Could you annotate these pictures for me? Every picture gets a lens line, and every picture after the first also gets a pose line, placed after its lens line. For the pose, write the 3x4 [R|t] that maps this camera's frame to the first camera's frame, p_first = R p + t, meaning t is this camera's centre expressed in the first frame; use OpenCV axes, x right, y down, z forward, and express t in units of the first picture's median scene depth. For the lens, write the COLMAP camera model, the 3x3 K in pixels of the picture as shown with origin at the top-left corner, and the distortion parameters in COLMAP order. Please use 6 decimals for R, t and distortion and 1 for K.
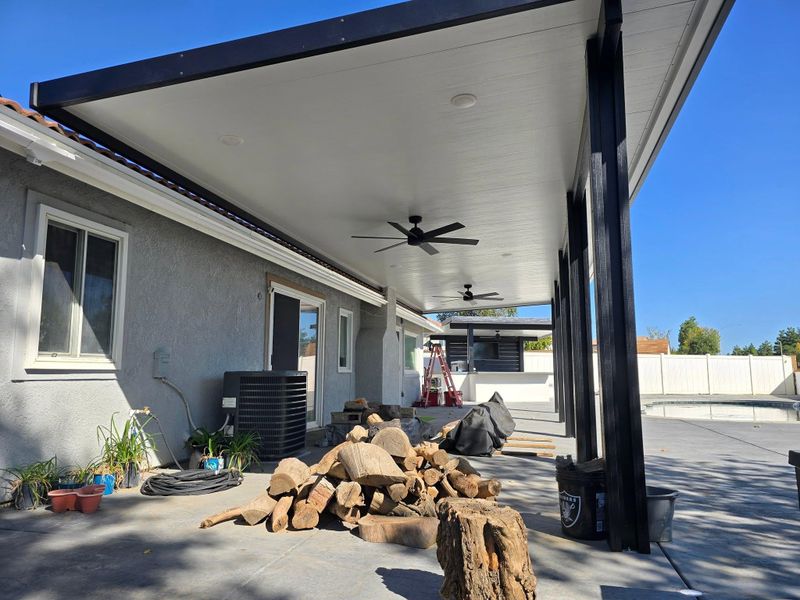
lens RADIAL K [[542.0, 0, 399.5], [0, 542.0, 304.1], [0, 0, 1]] dist [0.045002, -0.047196]
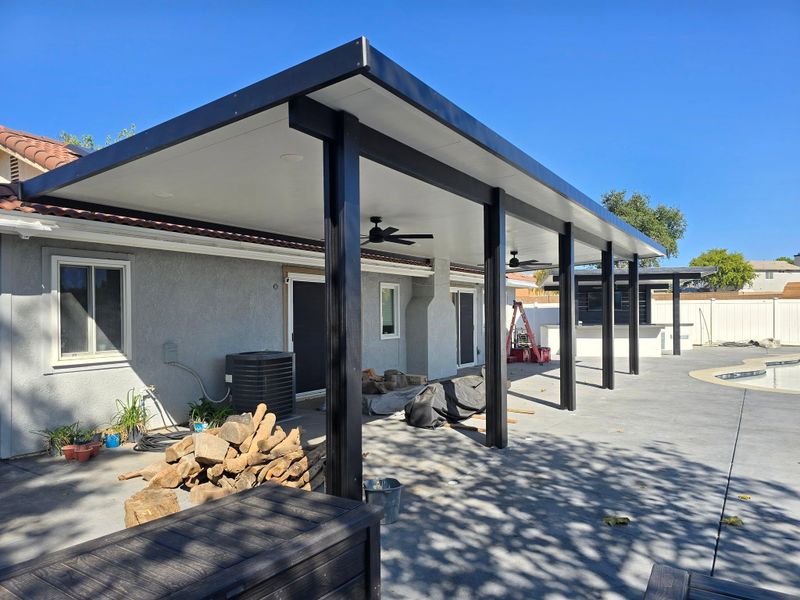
lens RADIAL K [[542.0, 0, 406.8], [0, 542.0, 300.8], [0, 0, 1]] dist [0.045002, -0.047196]
pose [[0.944787, -0.017117, -0.327238, 0.632899], [0.053644, 0.993242, 0.102924, -0.140185], [0.323265, -0.114795, 0.939320, -0.079493]]
